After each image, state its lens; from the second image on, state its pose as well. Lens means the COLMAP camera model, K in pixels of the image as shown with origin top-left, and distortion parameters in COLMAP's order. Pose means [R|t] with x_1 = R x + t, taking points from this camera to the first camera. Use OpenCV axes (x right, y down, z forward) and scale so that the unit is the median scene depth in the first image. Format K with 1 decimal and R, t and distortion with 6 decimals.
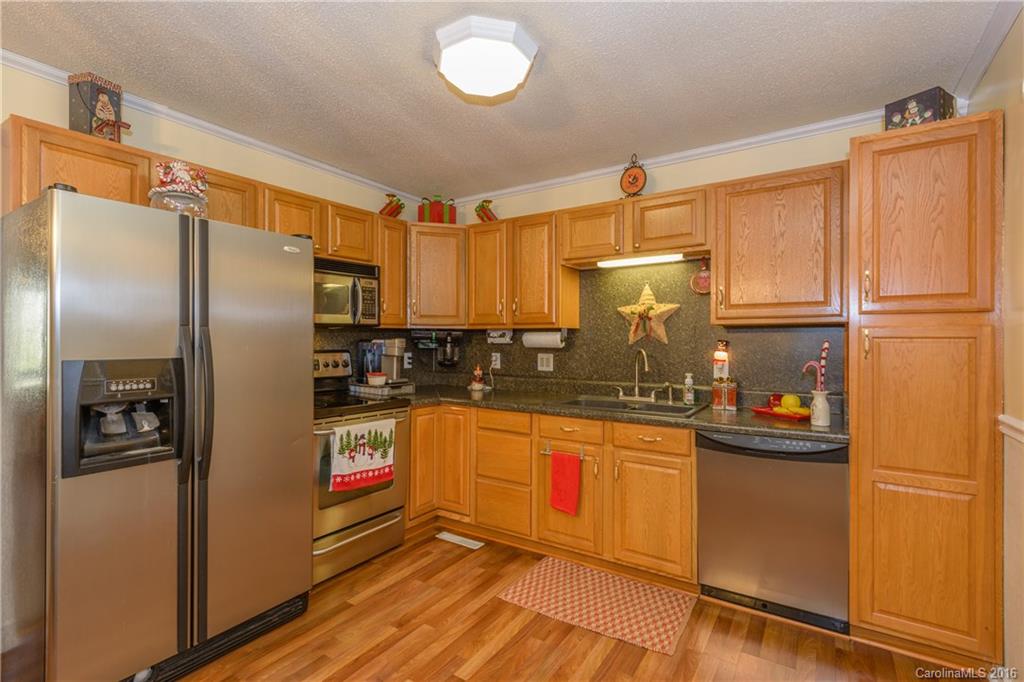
lens RADIAL K [[477.6, 0, 513.5], [0, 477.6, 340.0], [0, 0, 1]] dist [0.005921, -0.001393]
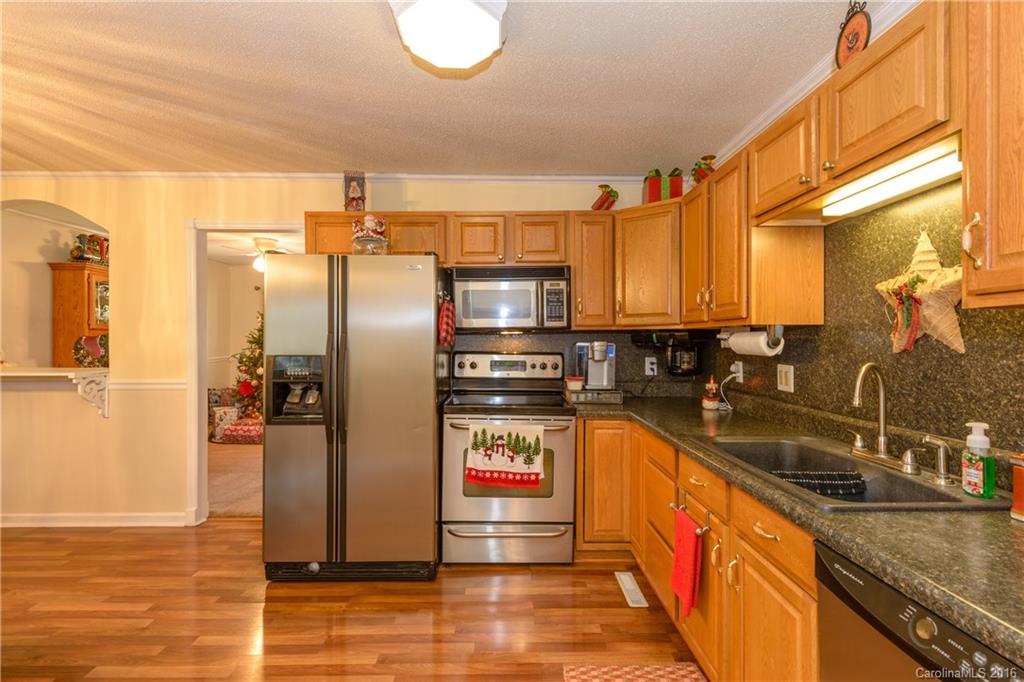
lens RADIAL K [[477.6, 0, 512.0], [0, 477.6, 338.8], [0, 0, 1]] dist [0.005921, -0.001393]
pose [[0.559021, -0.003251, -0.829147, 0.479969], [-0.002055, 0.999984, -0.005306, -0.002921], [0.829151, 0.004670, 0.559006, 0.396099]]
